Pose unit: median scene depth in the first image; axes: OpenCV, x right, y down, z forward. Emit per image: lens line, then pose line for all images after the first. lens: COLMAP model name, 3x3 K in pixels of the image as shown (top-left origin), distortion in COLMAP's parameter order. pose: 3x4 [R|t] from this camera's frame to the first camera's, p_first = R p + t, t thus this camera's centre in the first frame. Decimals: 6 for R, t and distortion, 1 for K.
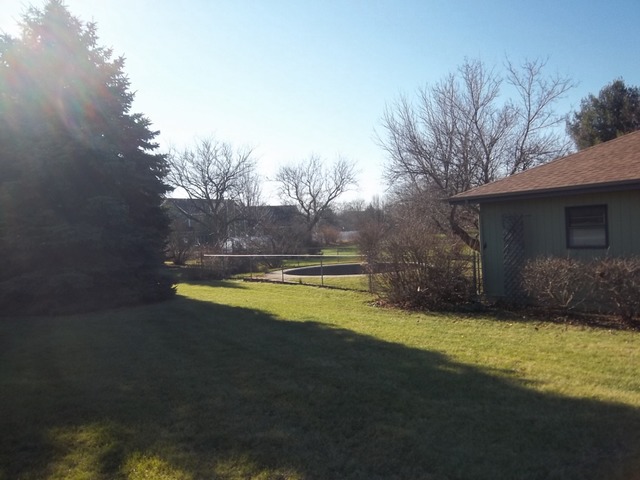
lens RADIAL K [[538.6, 0, 320.0], [0, 538.6, 240.0], [0, 0, 1]] dist [-0.003221, -0.002551]
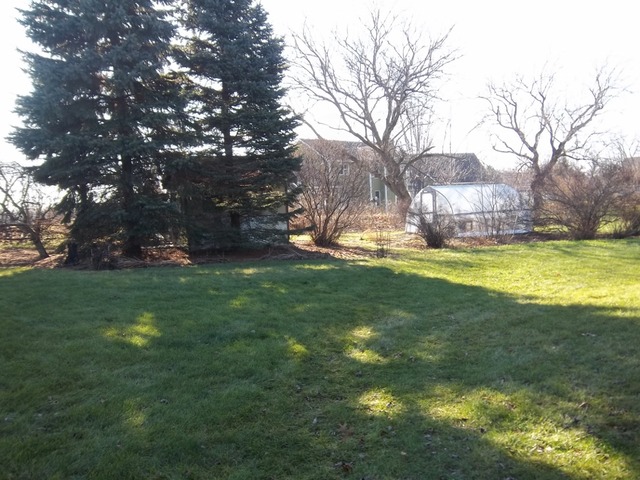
lens RADIAL K [[538.6, 0, 320.0], [0, 538.6, 240.0], [0, 0, 1]] dist [-0.003221, -0.002551]
pose [[0.972037, 0.036058, -0.232045, -0.082787], [-0.020472, 0.997391, 0.069226, 0.006180], [0.233936, -0.062540, 0.970239, 0.291381]]
